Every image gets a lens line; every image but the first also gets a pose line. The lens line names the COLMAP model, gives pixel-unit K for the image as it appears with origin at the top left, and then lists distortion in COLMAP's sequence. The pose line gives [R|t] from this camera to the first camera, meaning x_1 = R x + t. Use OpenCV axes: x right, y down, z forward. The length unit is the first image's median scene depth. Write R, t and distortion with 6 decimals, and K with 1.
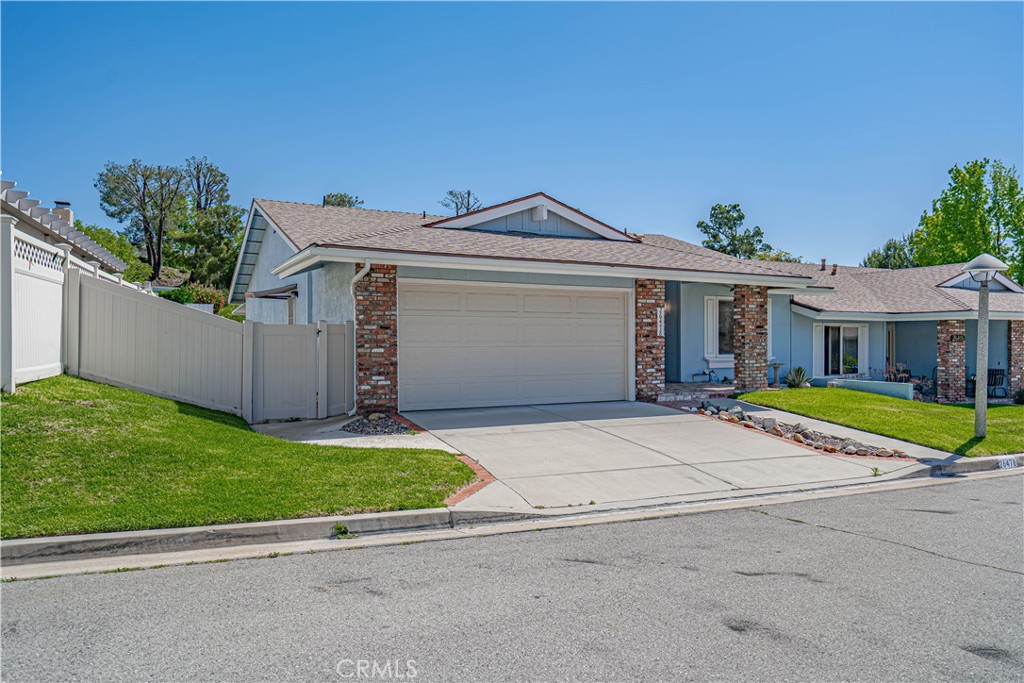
lens RADIAL K [[706.5, 0, 509.4], [0, 706.5, 339.5], [0, 0, 1]] dist [0.001686, 0.001007]
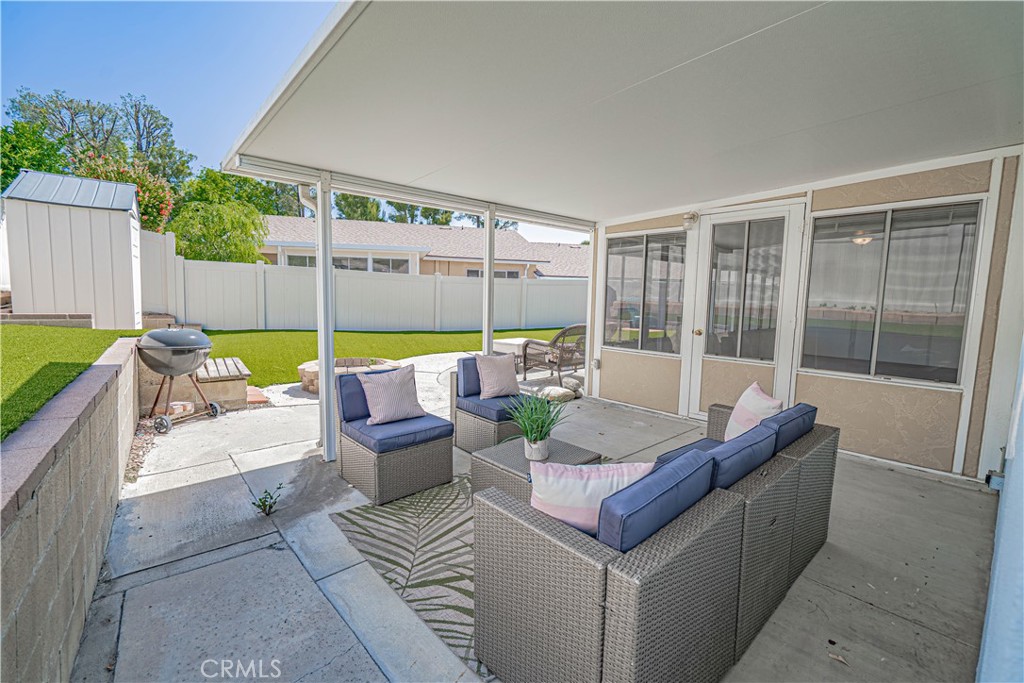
lens RADIAL K [[452.3, 0, 512.0], [0, 452.3, 341.5], [0, 0, 1]] dist [-0.008694, 0.000028]
pose [[0.967235, -0.002299, 0.253871, -0.656887], [-0.027013, 0.993351, 0.111912, -0.038554], [-0.252440, -0.115103, 0.960742, 1.614356]]
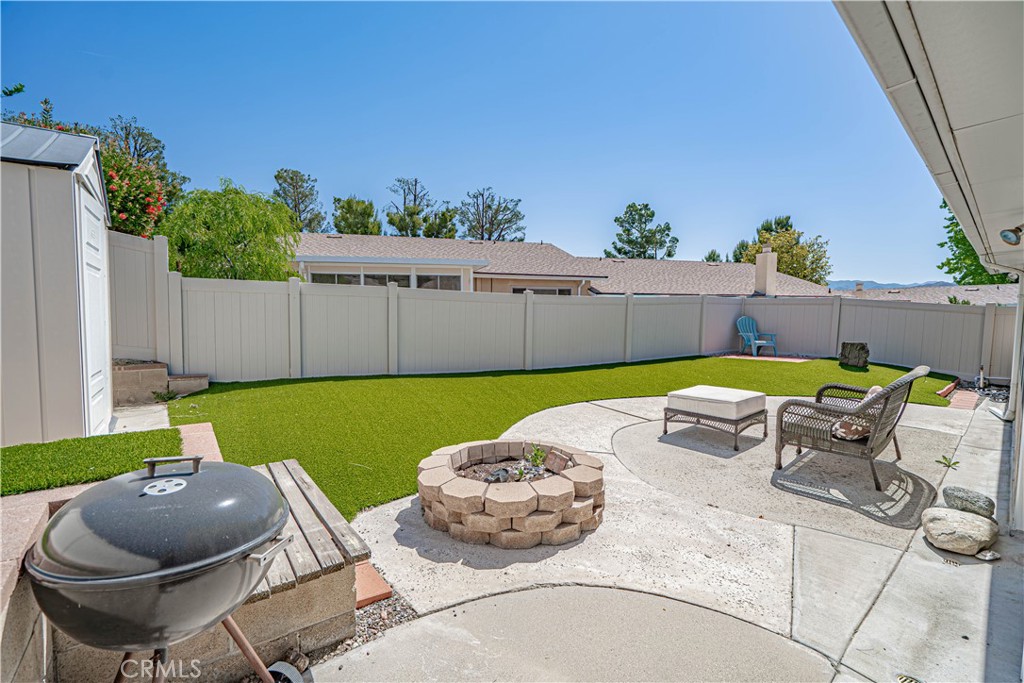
lens RADIAL K [[459.8, 0, 512.4], [0, 459.8, 346.2], [0, 0, 1]] dist [-0.003311, -0.000056]
pose [[0.966361, -0.015195, 0.256741, -0.716452], [-0.004901, 0.996984, 0.077455, -0.039468], [-0.257143, -0.076108, 0.963372, 1.760949]]
